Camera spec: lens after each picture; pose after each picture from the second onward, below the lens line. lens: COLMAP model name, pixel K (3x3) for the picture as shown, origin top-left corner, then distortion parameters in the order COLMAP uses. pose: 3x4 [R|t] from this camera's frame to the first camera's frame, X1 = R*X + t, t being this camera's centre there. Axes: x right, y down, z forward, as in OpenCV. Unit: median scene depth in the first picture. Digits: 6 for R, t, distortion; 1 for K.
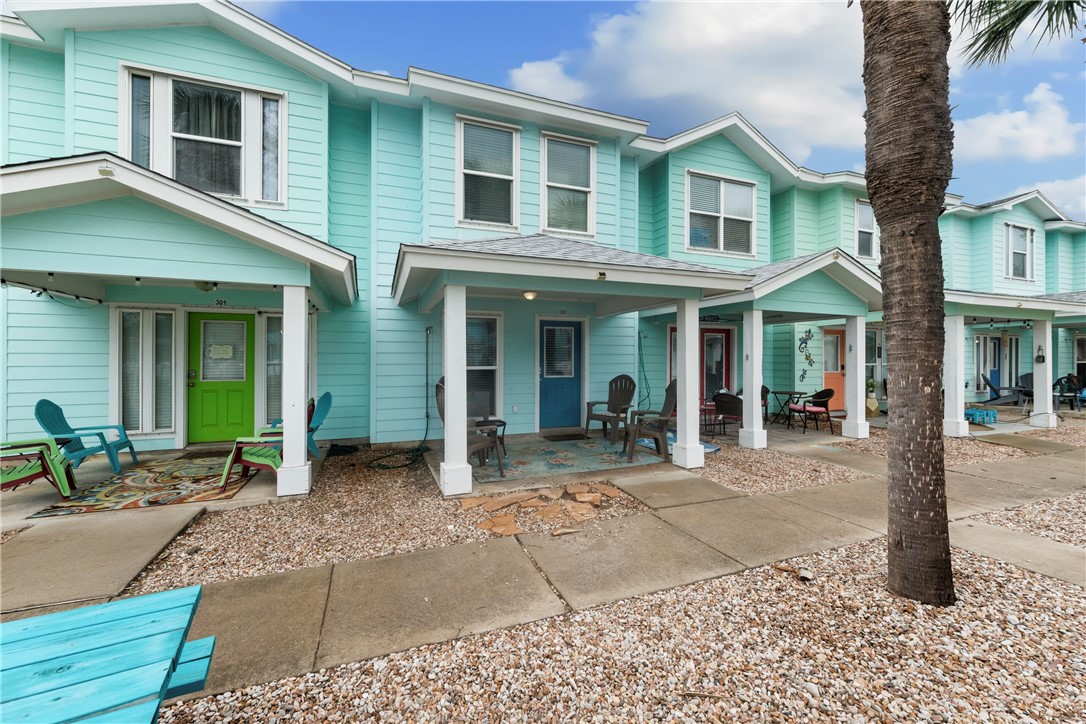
lens RADIAL K [[438.5, 0, 539.7], [0, 438.5, 358.8], [0, 0, 1]] dist [0.002996, -0.000069]
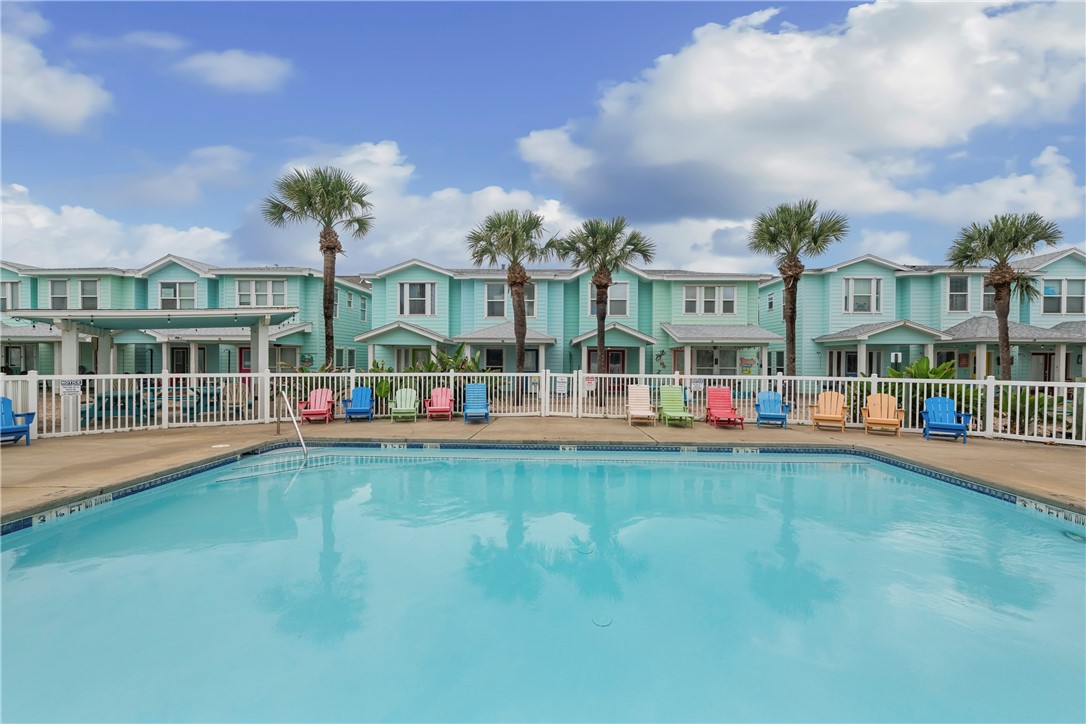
lens RADIAL K [[466.6, 0, 542.2], [0, 466.6, 365.8], [0, 0, 1]] dist [-0.002691, -0.000060]
pose [[0.919457, 0.009935, -0.393065, 1.328845], [-0.008145, 0.999947, 0.006221, -0.005562], [0.393106, -0.002518, 0.919490, -1.656721]]
